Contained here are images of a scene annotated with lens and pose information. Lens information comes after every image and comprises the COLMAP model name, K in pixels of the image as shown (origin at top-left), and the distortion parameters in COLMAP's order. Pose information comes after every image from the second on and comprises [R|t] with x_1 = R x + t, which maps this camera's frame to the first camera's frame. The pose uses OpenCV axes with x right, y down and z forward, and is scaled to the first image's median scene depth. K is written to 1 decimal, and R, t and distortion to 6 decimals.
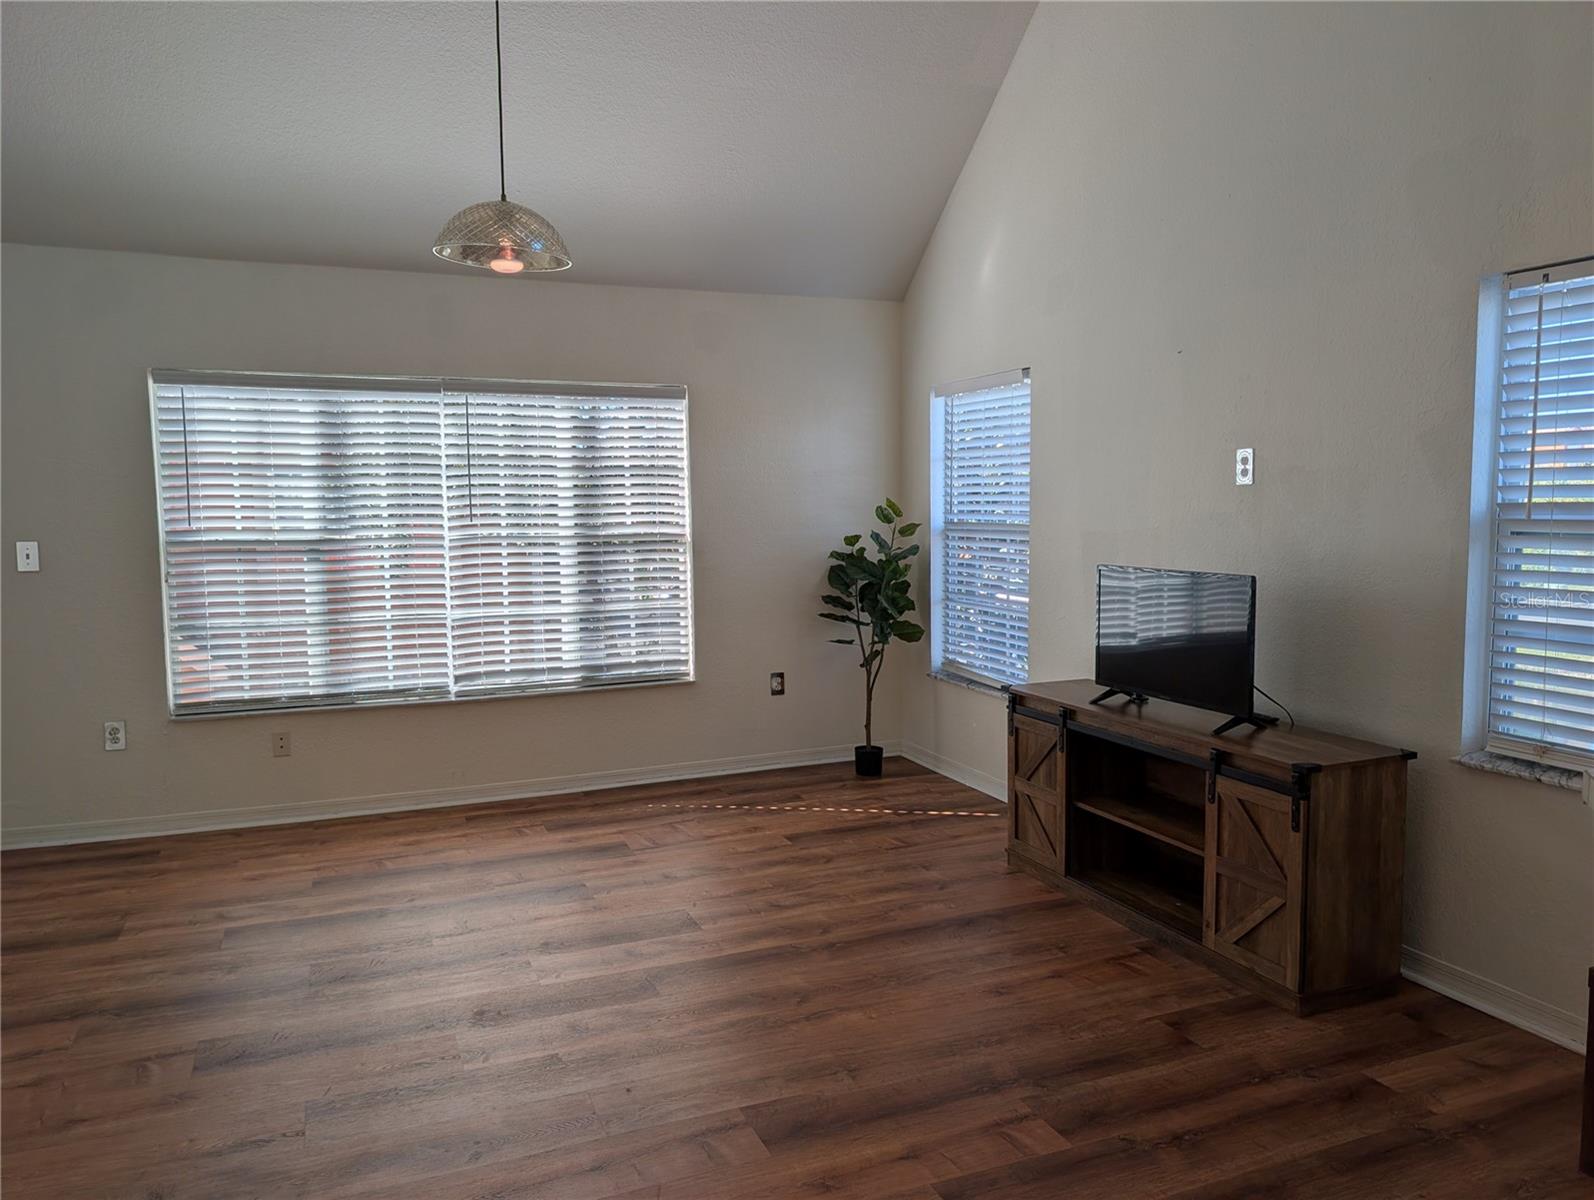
lens RADIAL K [[1140.9, 0, 797.0], [0, 1140.9, 600.0], [0, 0, 1]] dist [0.005281, 0.000779]
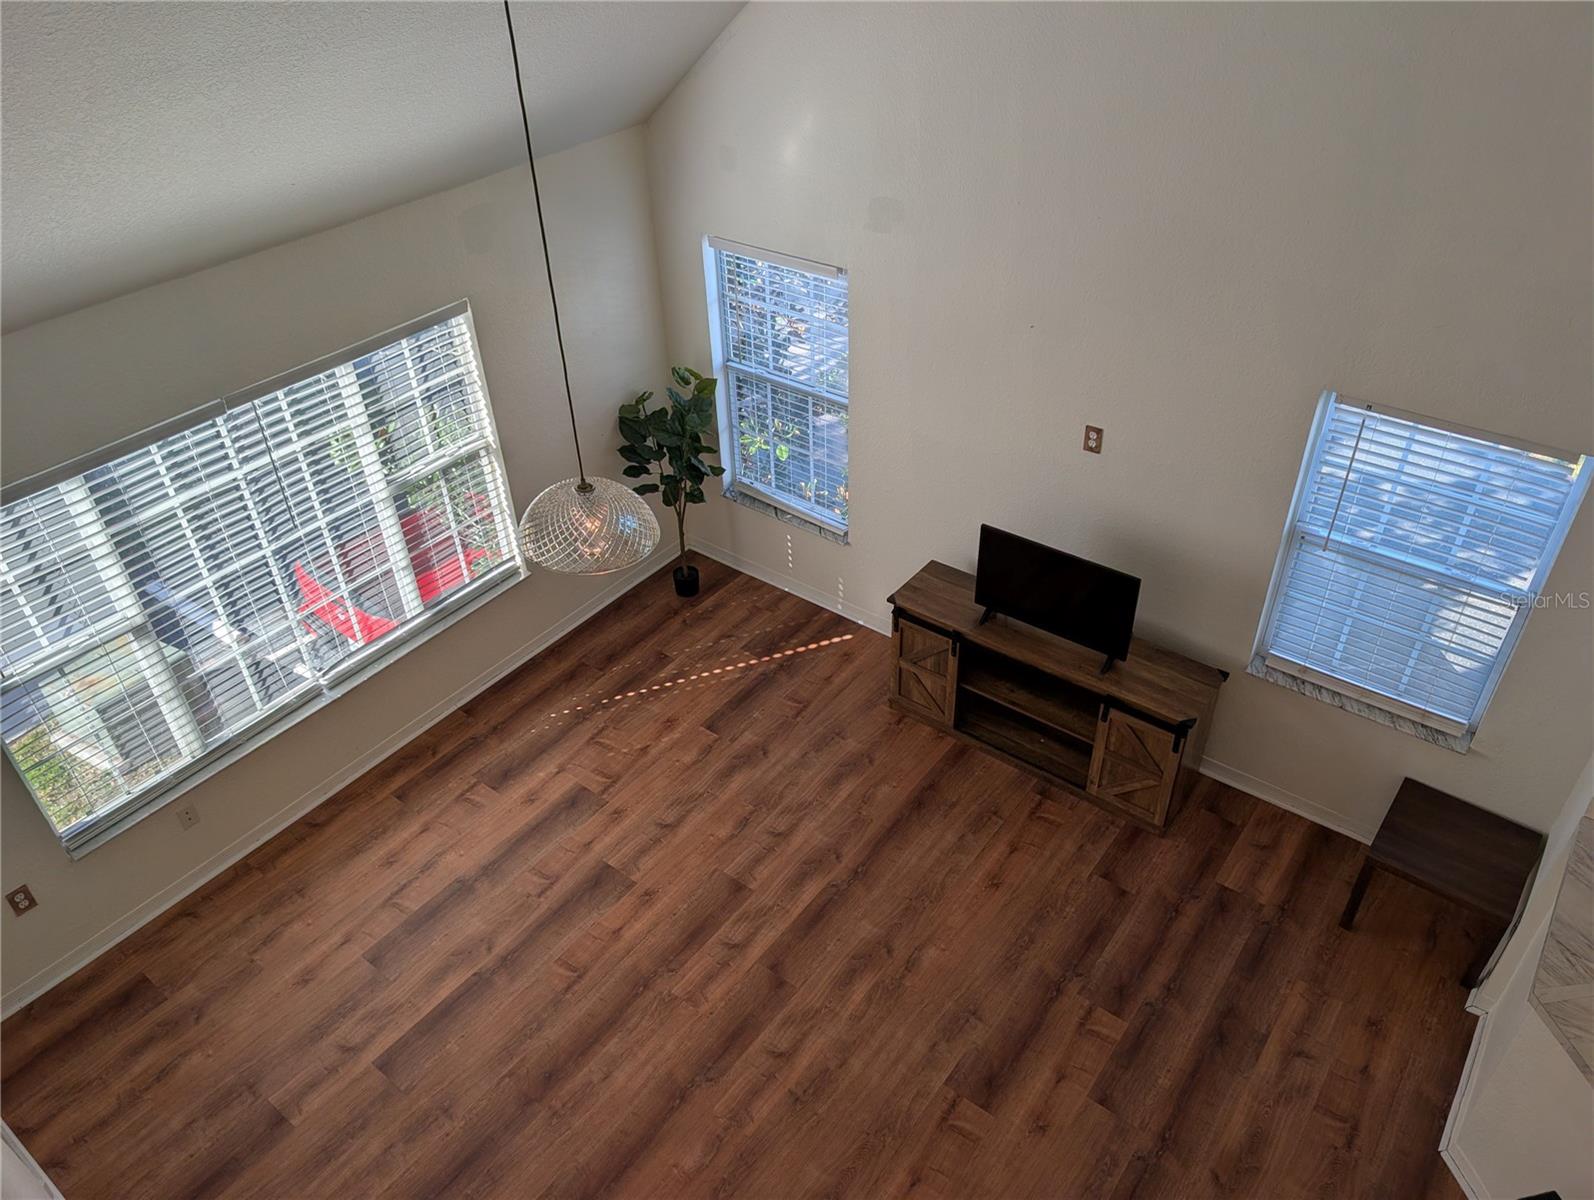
lens RADIAL K [[1133.6, 0, 800.7], [0, 1133.6, 599.6], [0, 0, 1]] dist [0.008050, -0.001252]
pose [[0.863841, -0.313573, 0.394273, -0.340797], [0.061450, 0.842398, 0.535340, -0.520792], [-0.500003, -0.438221, 0.746967, 0.126004]]
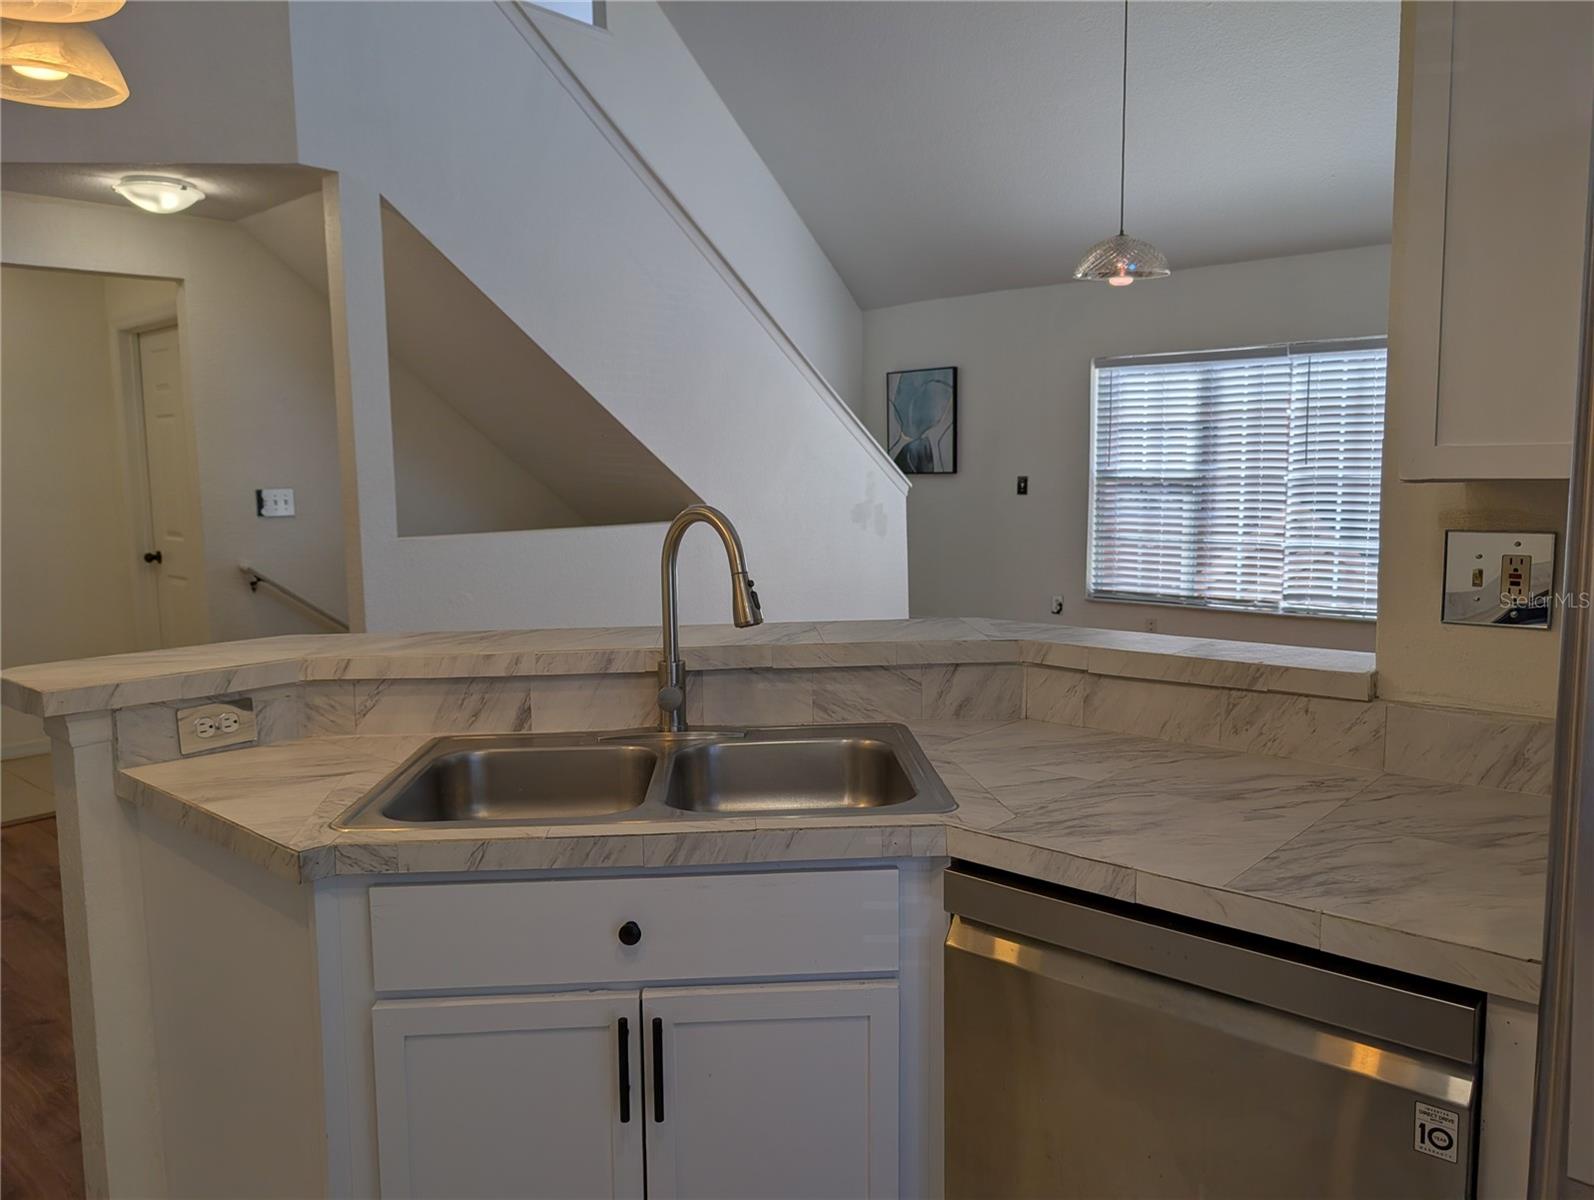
lens RADIAL K [[1140.9, 0, 797.0], [0, 1140.9, 600.0], [0, 0, 1]] dist [0.005281, 0.000779]
pose [[0.428886, 0.109711, -0.896672, 0.610278], [-0.066831, 0.993731, 0.089621, -0.000481], [0.900883, 0.021488, 0.433530, 0.025735]]
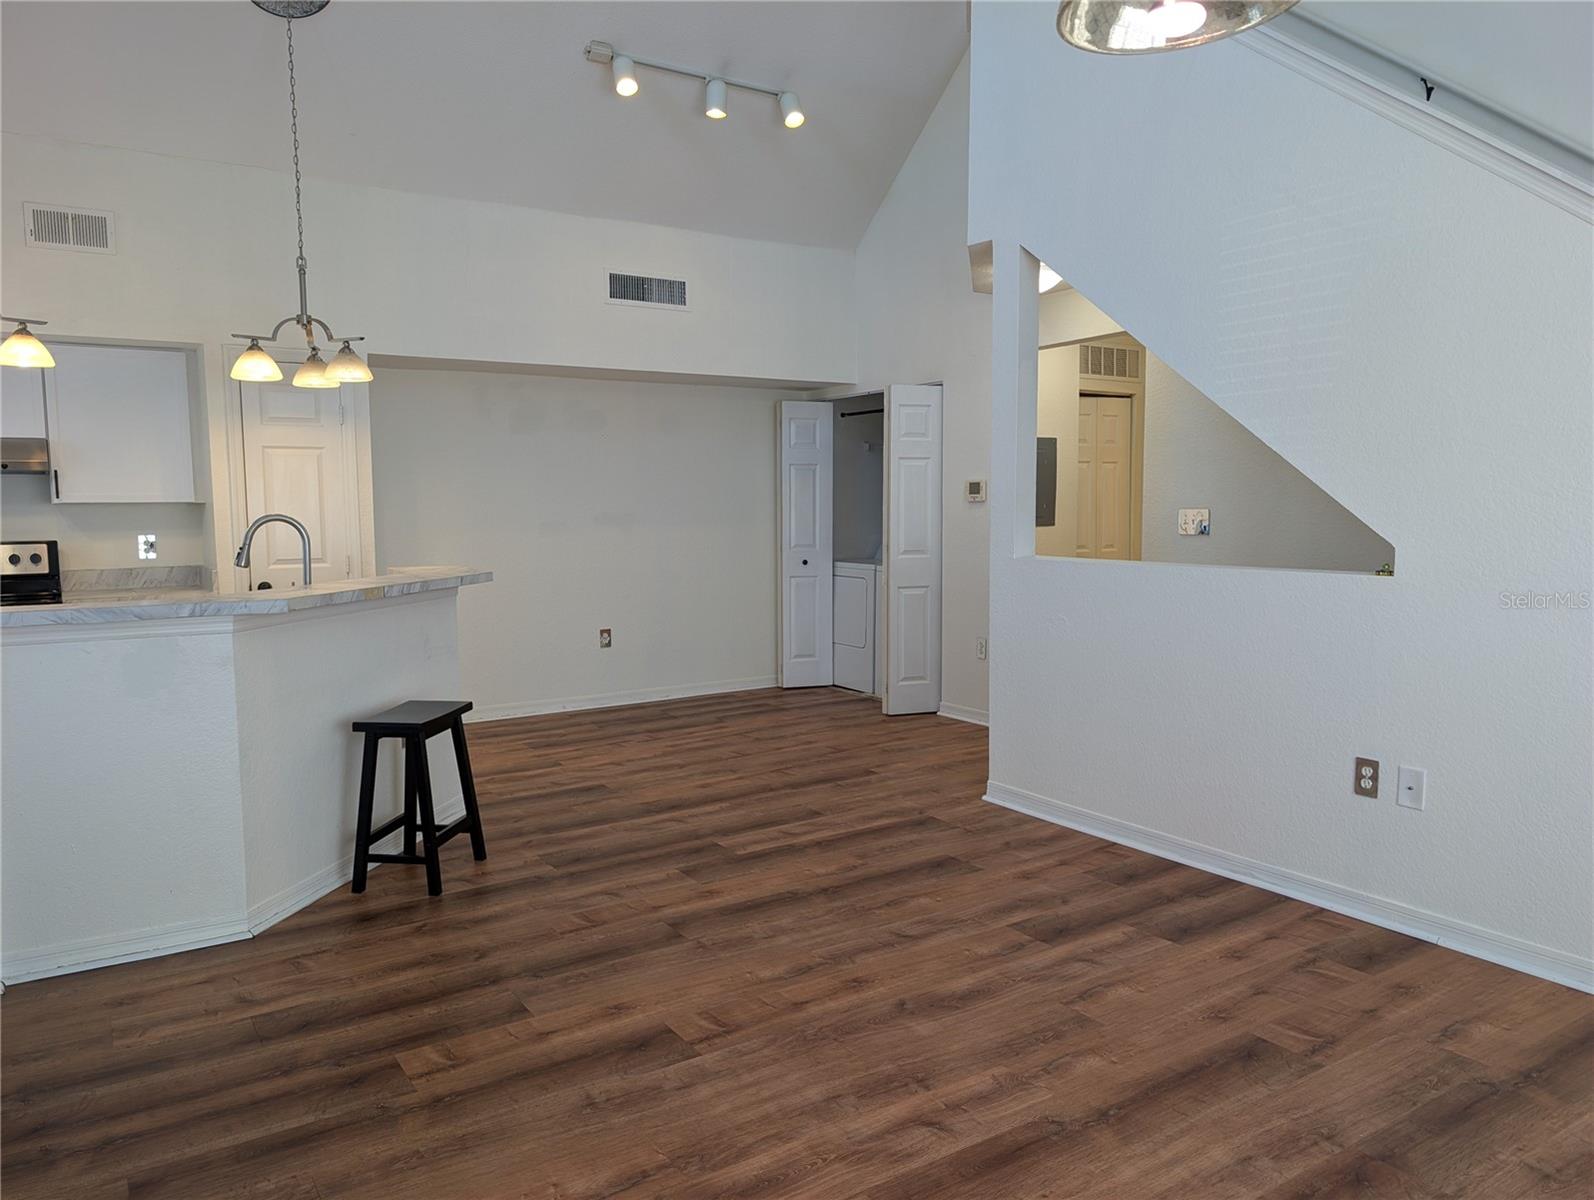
lens RADIAL K [[1139.6, 0, 800.0], [0, 1139.6, 598.1], [0, 0, 1]] dist [0.018977, -0.006320]
pose [[-0.982218, 0.030918, -0.185180, 0.022883], [-0.001118, 0.985366, 0.170446, -0.080507], [0.187740, 0.167622, -0.967810, 1.072920]]
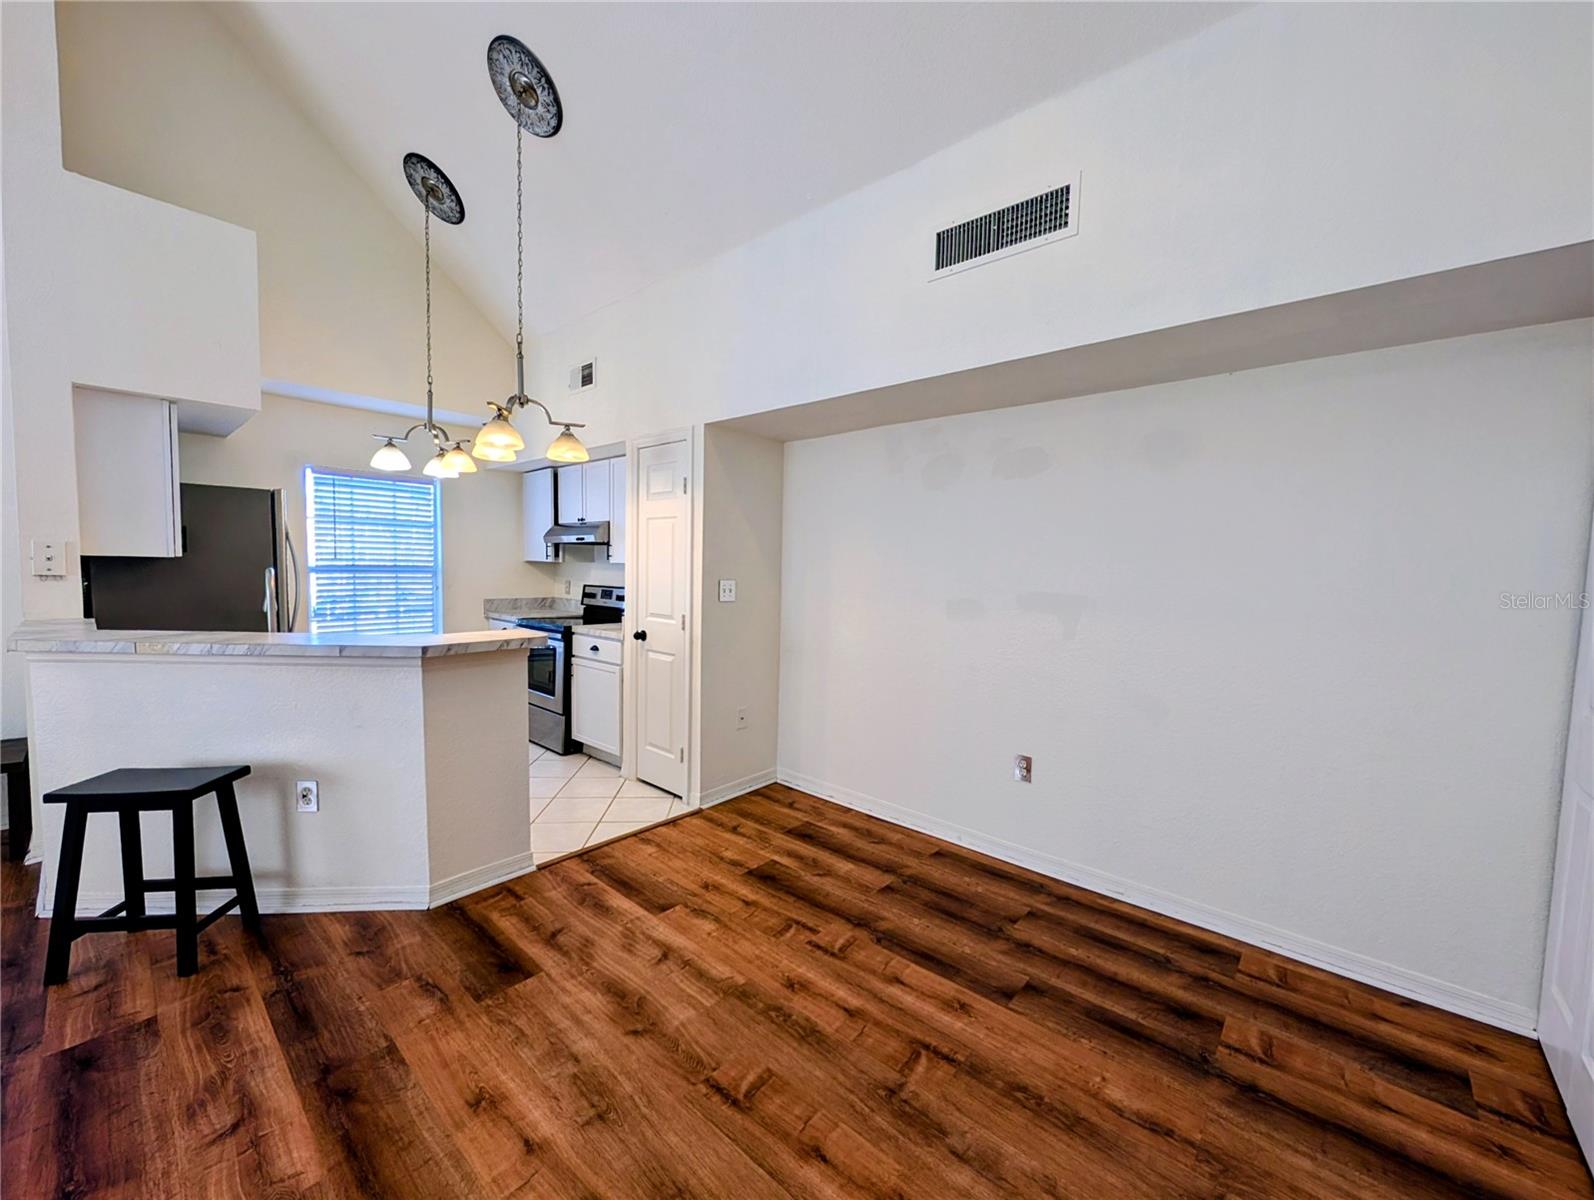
lens RADIAL K [[618.9, 0, 795.7], [0, 618.9, 602.4], [0, 0, 1]] dist [-0.001369, 0.000041]
pose [[-0.437142, -0.056928, 0.897589, -0.426890], [0.056972, 0.994238, 0.090804, 0.010462], [-0.897586, 0.090831, -0.431380, -0.010979]]
